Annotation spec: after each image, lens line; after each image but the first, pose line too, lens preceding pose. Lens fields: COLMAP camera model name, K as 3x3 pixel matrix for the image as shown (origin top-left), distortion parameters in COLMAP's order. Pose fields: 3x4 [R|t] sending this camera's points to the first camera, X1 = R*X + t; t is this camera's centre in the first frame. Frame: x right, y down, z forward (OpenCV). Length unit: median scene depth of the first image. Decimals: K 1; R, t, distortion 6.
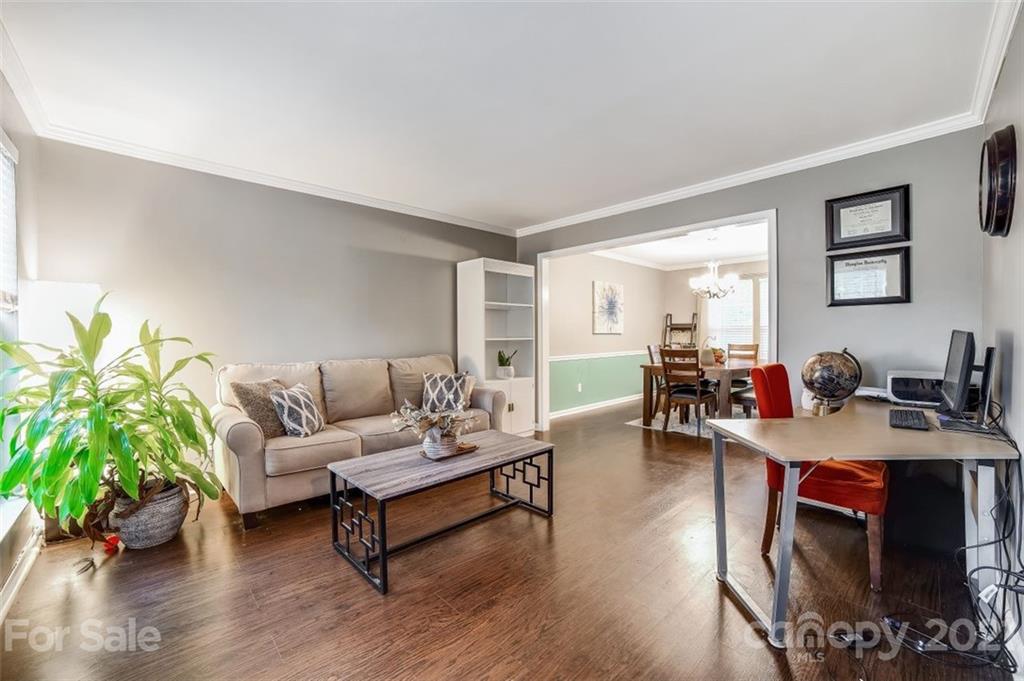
lens RADIAL K [[417.1, 0, 515.4], [0, 417.1, 334.4], [0, 0, 1]] dist [-0.059113, 0.000321]
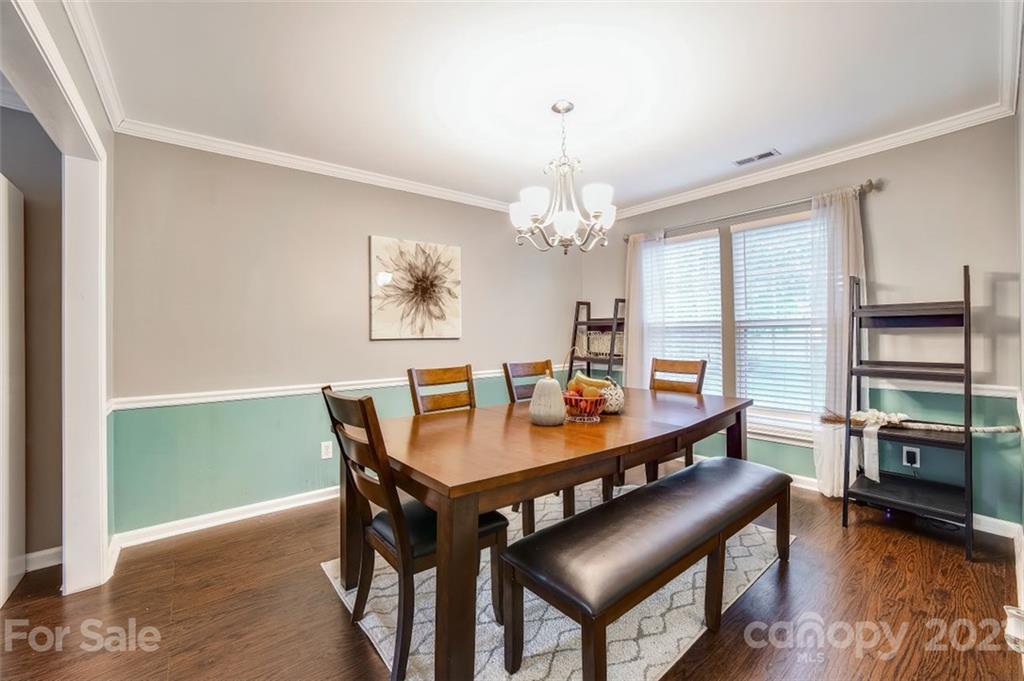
lens RADIAL K [[417.1, 0, 515.4], [0, 417.1, 334.4], [0, 0, 1]] dist [-0.059113, 0.000321]
pose [[0.995055, -0.011303, -0.098677, 0.400289], [0.010925, 0.999931, -0.004373, -0.003621], [0.098720, 0.003273, 0.995110, 0.498735]]
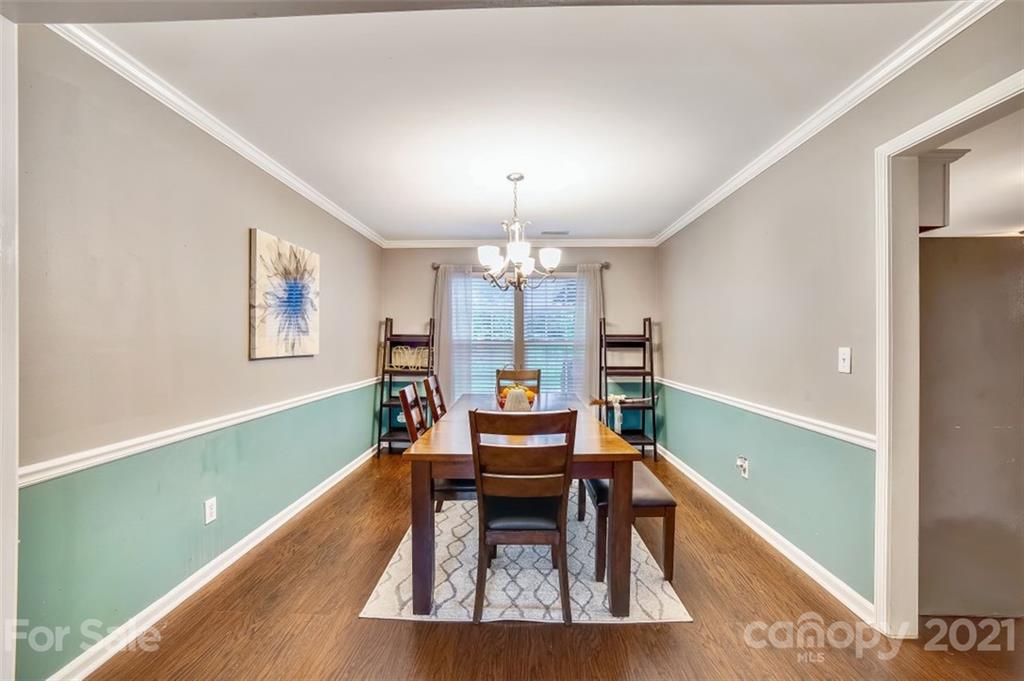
lens RADIAL K [[417.1, 0, 515.4], [0, 417.1, 334.4], [0, 0, 1]] dist [-0.059113, 0.000321]
pose [[0.714651, 0.012738, 0.699365, 0.092422], [0.001865, 0.999796, -0.020116, -0.016580], [-0.699478, 0.015681, 0.714482, 0.522440]]
